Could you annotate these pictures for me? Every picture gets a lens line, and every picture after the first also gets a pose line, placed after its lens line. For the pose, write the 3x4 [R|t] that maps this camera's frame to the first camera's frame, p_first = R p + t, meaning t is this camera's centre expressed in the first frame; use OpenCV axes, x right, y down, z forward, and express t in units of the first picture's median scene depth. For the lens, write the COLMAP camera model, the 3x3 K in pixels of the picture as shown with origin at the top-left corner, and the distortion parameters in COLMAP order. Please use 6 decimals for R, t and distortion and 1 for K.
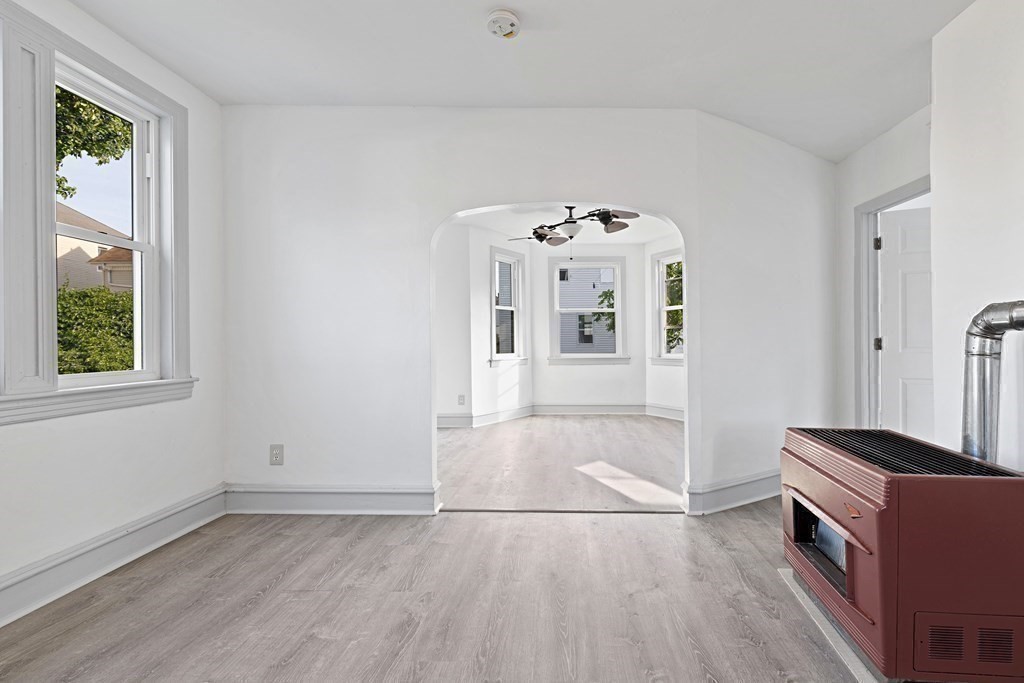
lens RADIAL K [[460.6, 0, 512.0], [0, 460.6, 341.5], [0, 0, 1]] dist [0.003973, 0.000395]
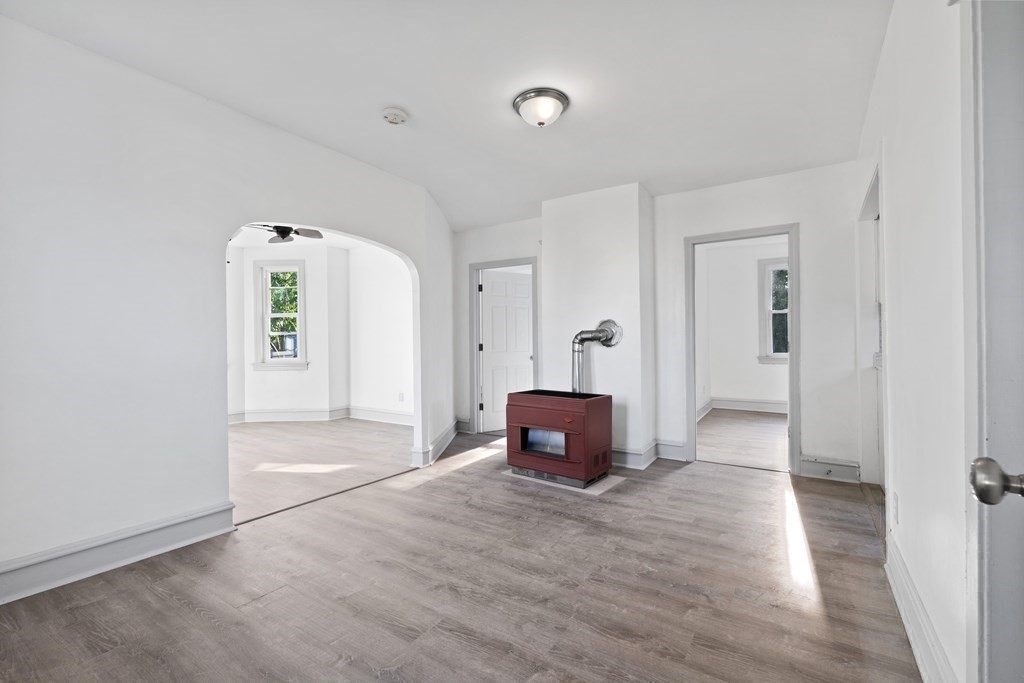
lens RADIAL K [[446.1, 0, 512.0], [0, 446.1, 341.5], [0, 0, 1]] dist [0.000479, -0.000035]
pose [[0.560835, -0.003096, 0.827922, -0.763746], [0.011283, 0.999929, -0.003904, -0.011936], [-0.827851, 0.011531, 0.560830, -0.016719]]
